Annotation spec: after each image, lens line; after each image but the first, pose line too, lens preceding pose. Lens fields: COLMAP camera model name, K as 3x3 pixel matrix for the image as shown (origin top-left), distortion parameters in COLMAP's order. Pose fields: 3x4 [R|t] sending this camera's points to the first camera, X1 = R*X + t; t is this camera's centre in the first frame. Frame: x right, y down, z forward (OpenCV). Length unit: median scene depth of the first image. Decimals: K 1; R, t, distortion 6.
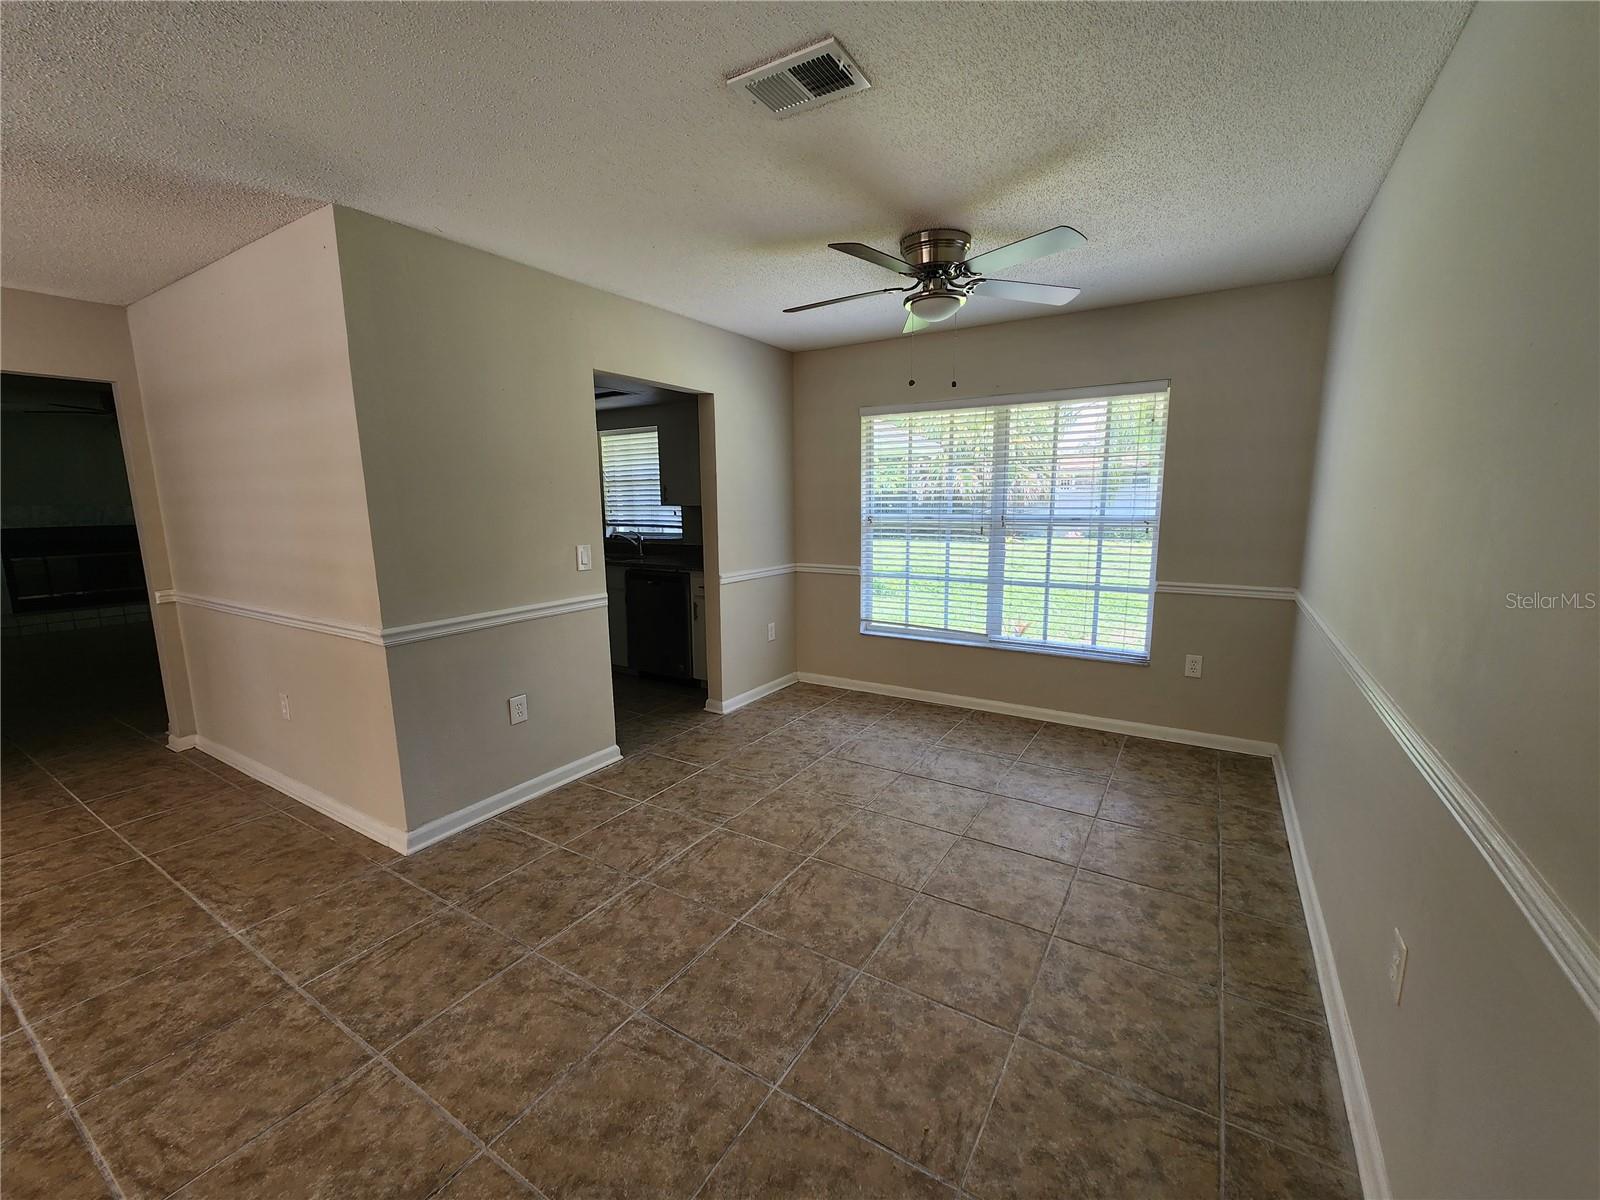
lens RADIAL K [[659.2, 0, 803.7], [0, 659.2, 601.1], [0, 0, 1]] dist [0.001976, -0.000847]
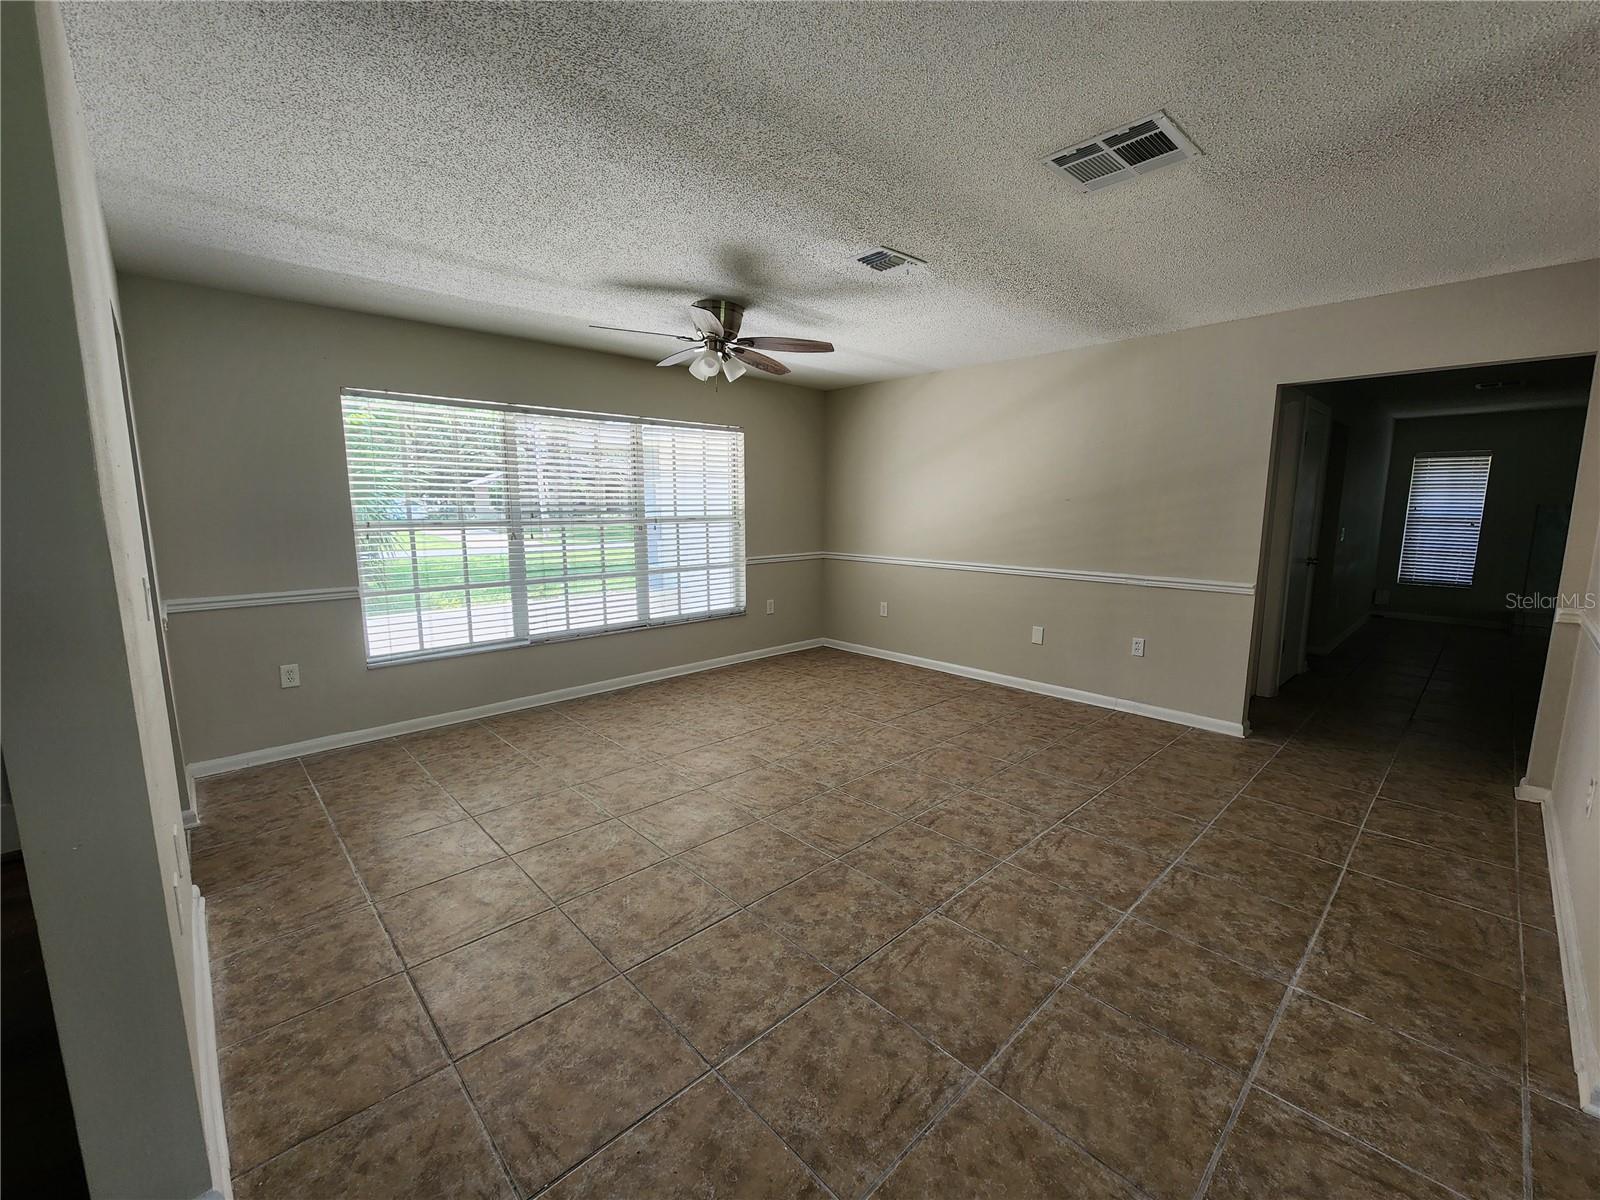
lens RADIAL K [[659.2, 0, 803.7], [0, 659.2, 601.1], [0, 0, 1]] dist [0.001976, -0.000847]
pose [[-0.255619, 0.148217, -0.955348, 0.044287], [-0.152679, 0.969588, 0.191278, -0.041808], [0.954645, 0.194756, -0.225216, 0.343457]]
